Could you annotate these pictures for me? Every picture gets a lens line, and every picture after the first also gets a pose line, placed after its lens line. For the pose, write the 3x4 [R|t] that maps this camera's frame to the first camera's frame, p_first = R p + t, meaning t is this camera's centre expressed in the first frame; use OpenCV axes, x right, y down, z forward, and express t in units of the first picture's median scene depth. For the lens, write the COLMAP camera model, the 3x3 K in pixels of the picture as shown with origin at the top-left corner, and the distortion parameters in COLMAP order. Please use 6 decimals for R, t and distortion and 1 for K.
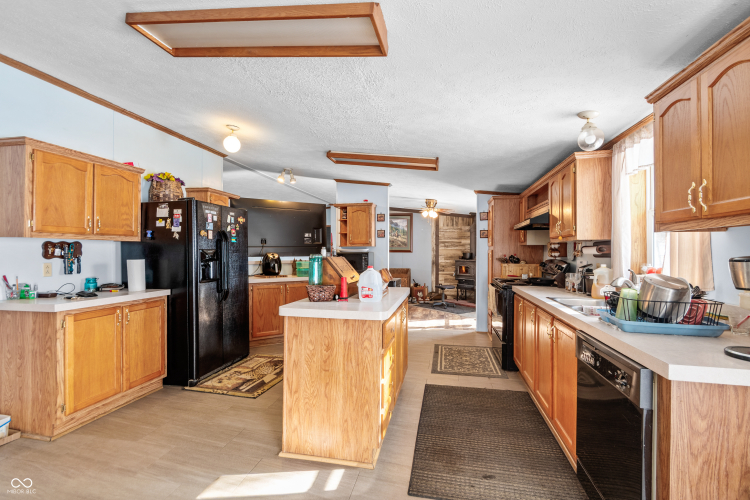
lens RADIAL K [[333.5, 0, 374.9], [0, 333.5, 252.4], [0, 0, 1]] dist [-0.002609, 0.000012]
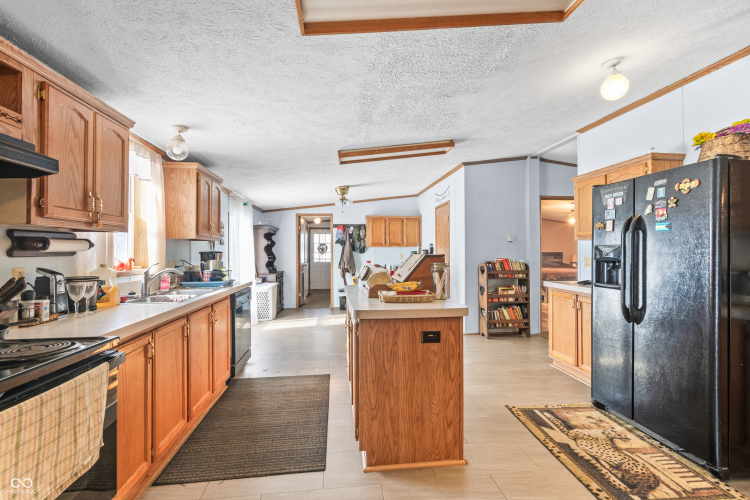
lens RADIAL K [[333.5, 0, 372.5], [0, 333.5, 250.1], [0, 0, 1]] dist [-0.002609, 0.000012]
pose [[-0.948936, -0.002579, -0.315457, 0.250286], [-0.002237, 0.999996, -0.001447, 0.004200], [0.315459, -0.000668, -0.948939, 1.527974]]
